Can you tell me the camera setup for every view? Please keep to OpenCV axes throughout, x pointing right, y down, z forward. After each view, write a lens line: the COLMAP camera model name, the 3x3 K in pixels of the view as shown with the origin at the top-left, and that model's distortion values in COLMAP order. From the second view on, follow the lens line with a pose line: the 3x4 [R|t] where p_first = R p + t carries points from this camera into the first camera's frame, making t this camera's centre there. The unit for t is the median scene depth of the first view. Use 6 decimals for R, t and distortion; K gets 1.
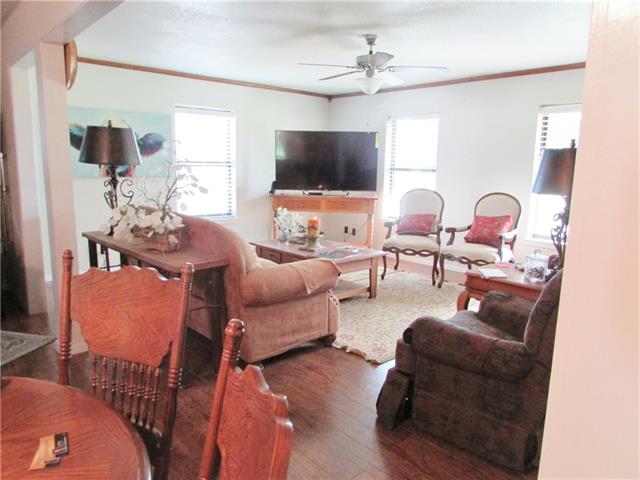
lens RADIAL K [[458.3, 0, 316.1], [0, 458.3, 237.7], [0, 0, 1]] dist [-0.026194, -0.002016]
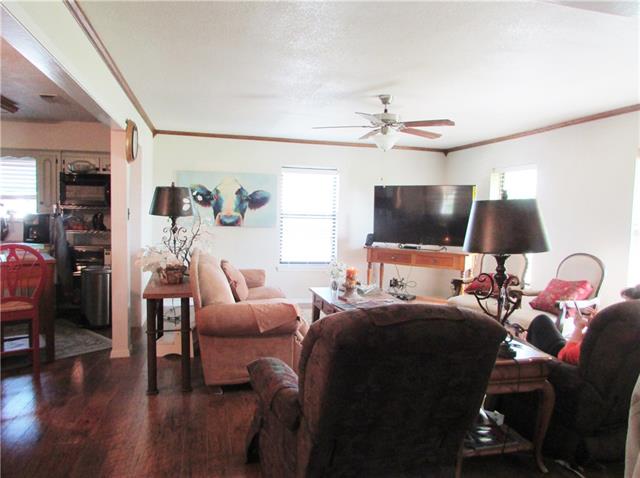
lens RADIAL K [[458.3, 0, 317.9], [0, 458.3, 237.2], [0, 0, 1]] dist [-0.026194, -0.002016]
pose [[0.883818, 0.030169, -0.466857, 0.366963], [-0.085145, 0.991625, -0.097109, -0.005408], [0.460017, 0.125577, 0.878985, 0.038824]]
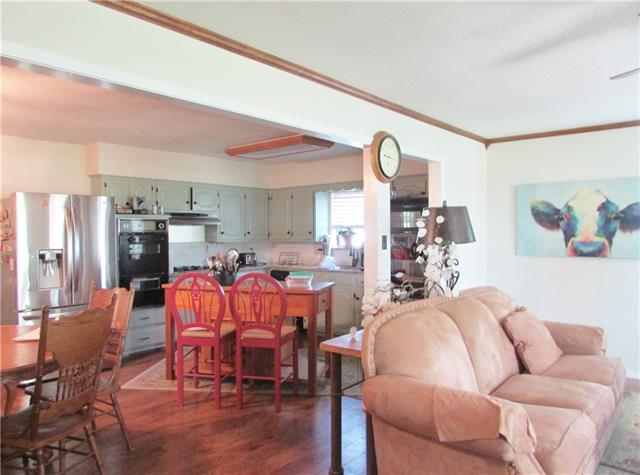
lens RADIAL K [[458.3, 0, 318.6], [0, 458.3, 238.2], [0, 0, 1]] dist [-0.026194, -0.002016]
pose [[0.119313, -0.004936, -0.992844, 0.365496], [-0.156477, 0.987397, -0.023713, -0.072643], [0.980449, 0.158186, 0.117037, 0.423810]]
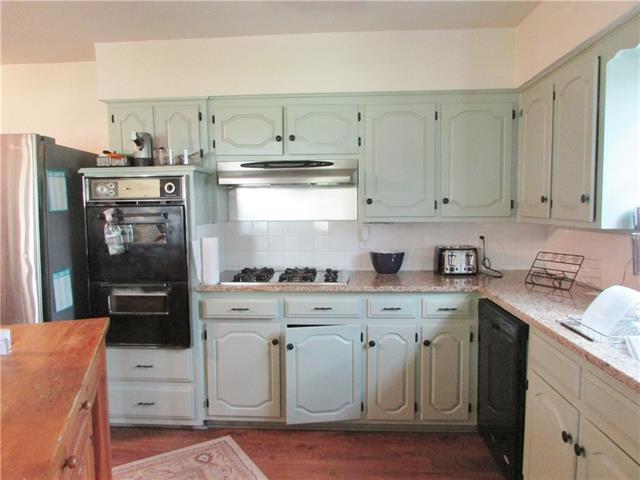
lens RADIAL K [[458.3, 0, 319.2], [0, 458.3, 239.1], [0, 0, 1]] dist [-0.026194, -0.002016]
pose [[-0.719645, 0.040884, -0.693138, -0.432237], [-0.116734, 0.976932, 0.178821, -0.121313], [0.684459, 0.209601, -0.698272, 0.659502]]
